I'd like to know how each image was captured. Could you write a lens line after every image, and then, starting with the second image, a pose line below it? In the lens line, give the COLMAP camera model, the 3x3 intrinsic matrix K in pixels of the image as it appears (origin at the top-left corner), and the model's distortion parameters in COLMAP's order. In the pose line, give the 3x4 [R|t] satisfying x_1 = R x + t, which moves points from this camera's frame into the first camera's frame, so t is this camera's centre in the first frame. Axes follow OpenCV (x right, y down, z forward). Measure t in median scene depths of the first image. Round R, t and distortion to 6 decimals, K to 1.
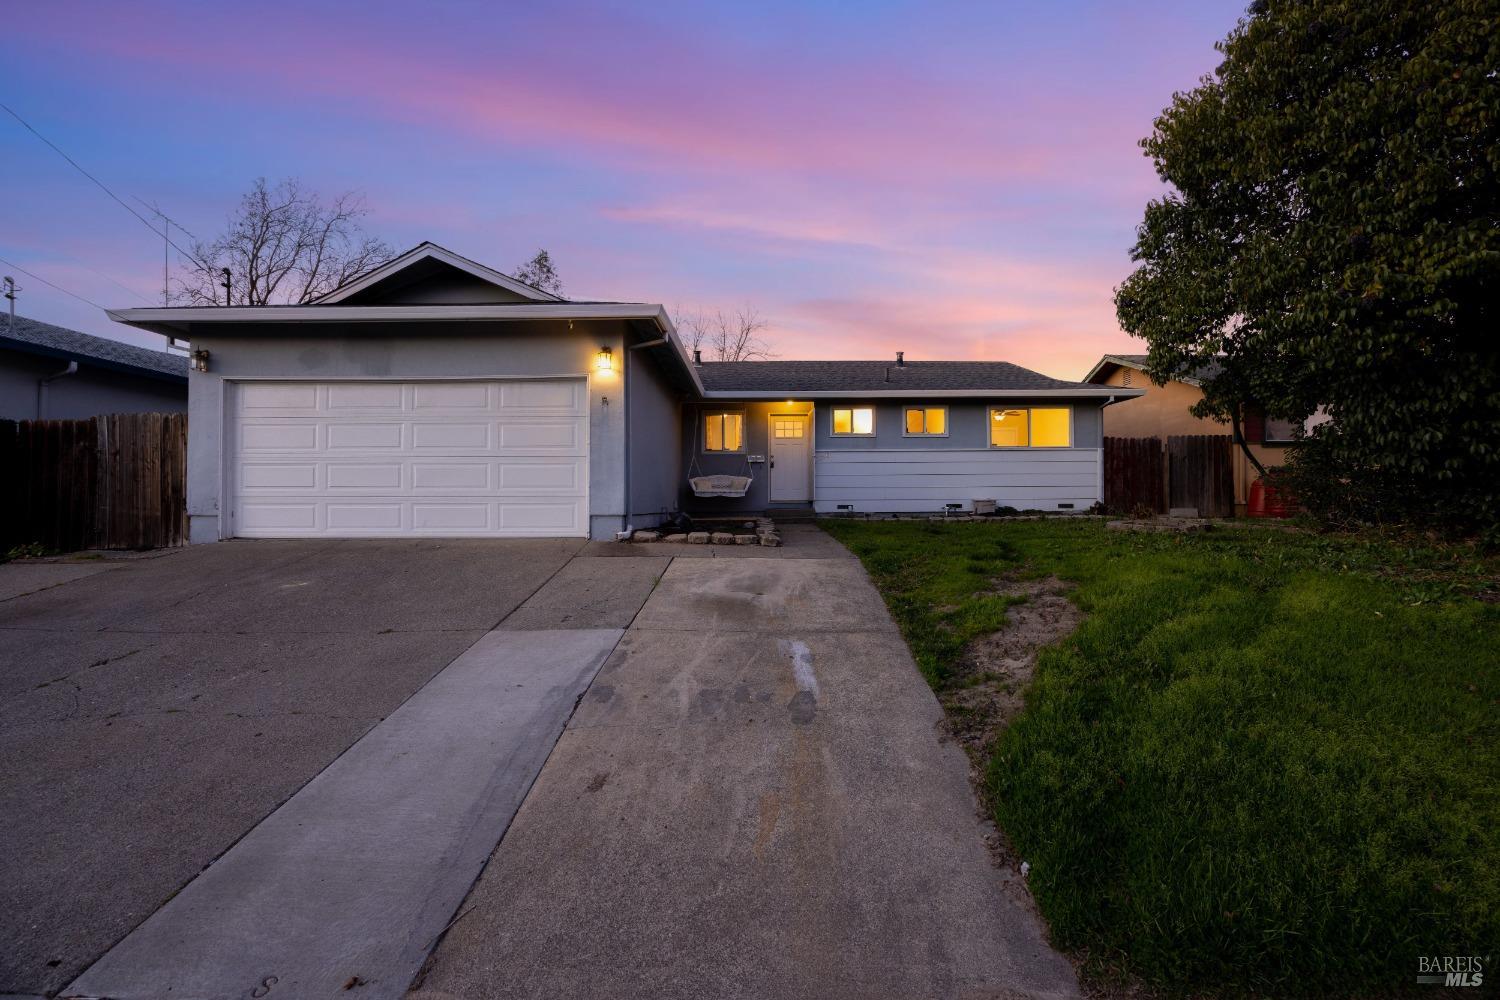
lens RADIAL K [[634.5, 0, 750.1], [0, 634.5, 503.1], [0, 0, 1]] dist [-0.009103, 0.000019]
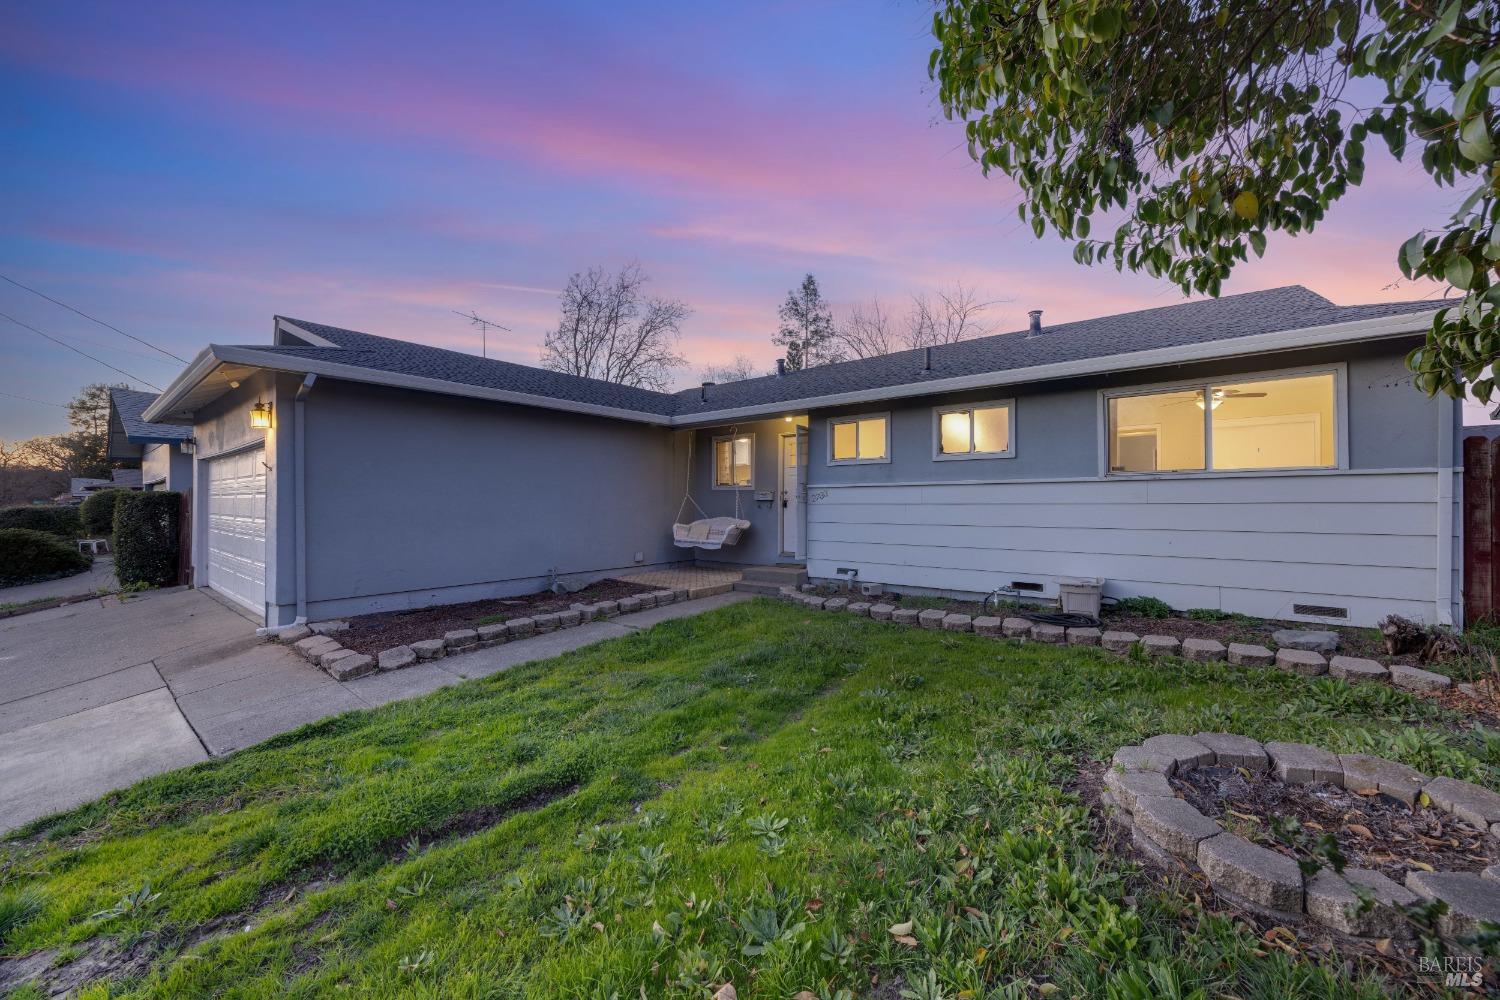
lens RADIAL K [[569.7, 0, 750.3], [0, 569.7, 501.4], [0, 0, 1]] dist [-0.002766, 0.000206]
pose [[0.788027, 0.001380, -0.615639, 0.709772], [-0.002134, 0.999998, -0.000491, -0.107969], [0.615637, 0.001700, 0.788028, 0.781174]]
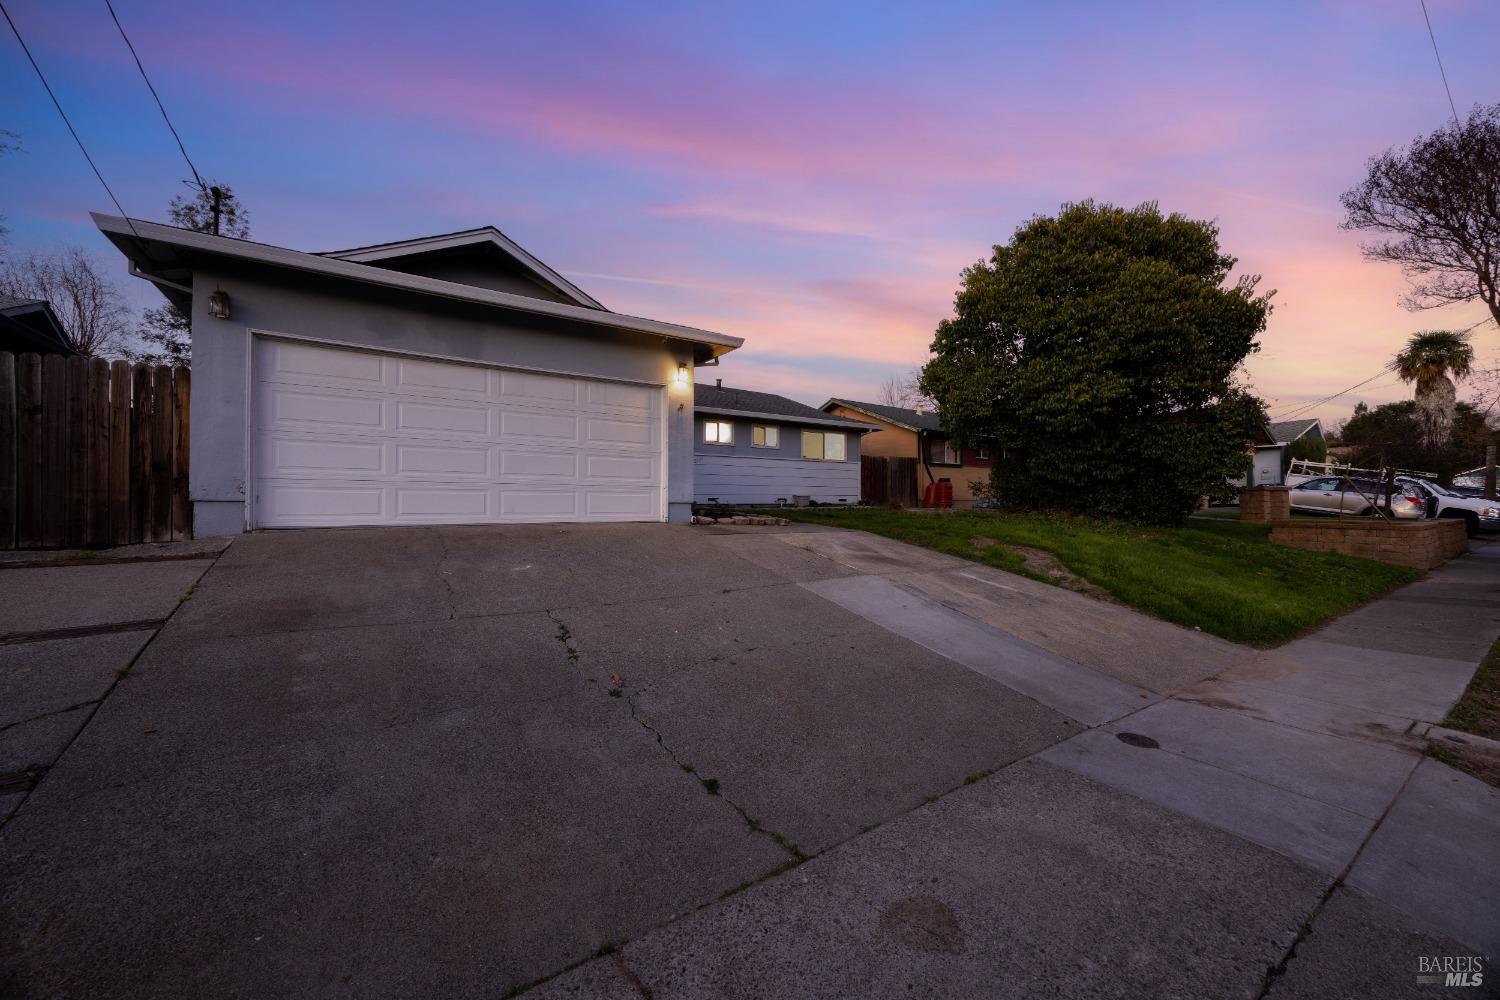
lens RADIAL K [[569.7, 0, 750.3], [0, 569.7, 501.4], [0, 0, 1]] dist [-0.002766, 0.000206]
pose [[0.823551, 0.006044, 0.567210, -0.714391], [-0.006746, 0.999977, -0.000860, 0.016450], [-0.567202, -0.003119, 0.823573, 0.035263]]
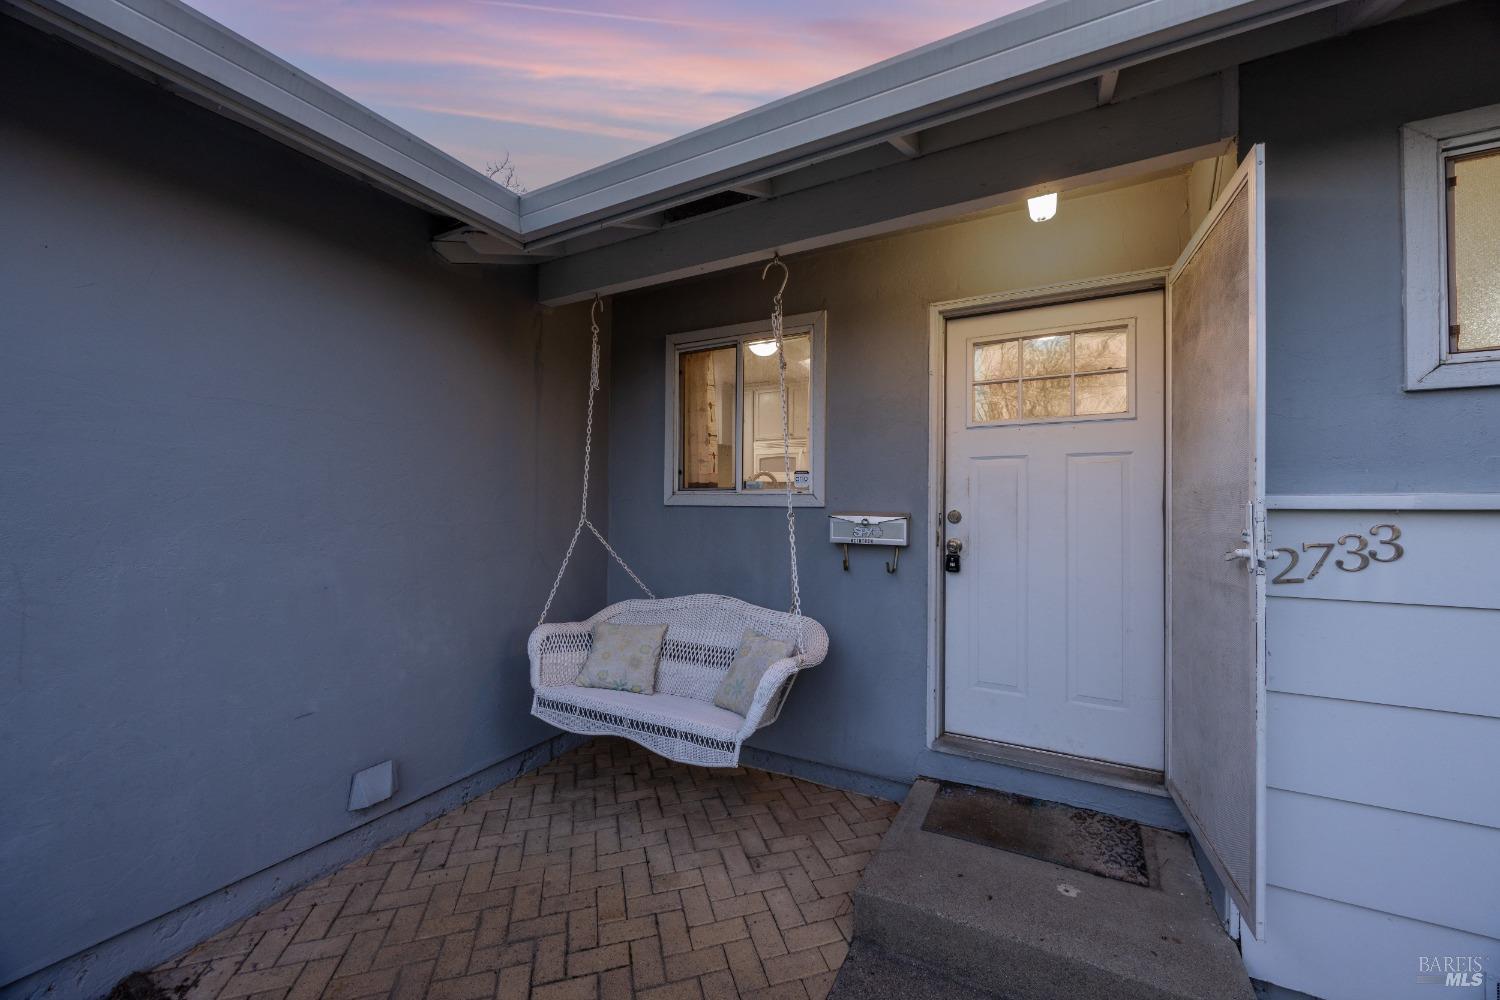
lens RADIAL K [[569.7, 0, 750.3], [0, 569.7, 501.4], [0, 0, 1]] dist [-0.002766, 0.000206]
pose [[0.885138, 0.004425, -0.465308, 0.107539], [-0.007443, 0.999961, -0.004649, -0.133359], [0.465269, 0.007579, 0.885137, 1.396167]]
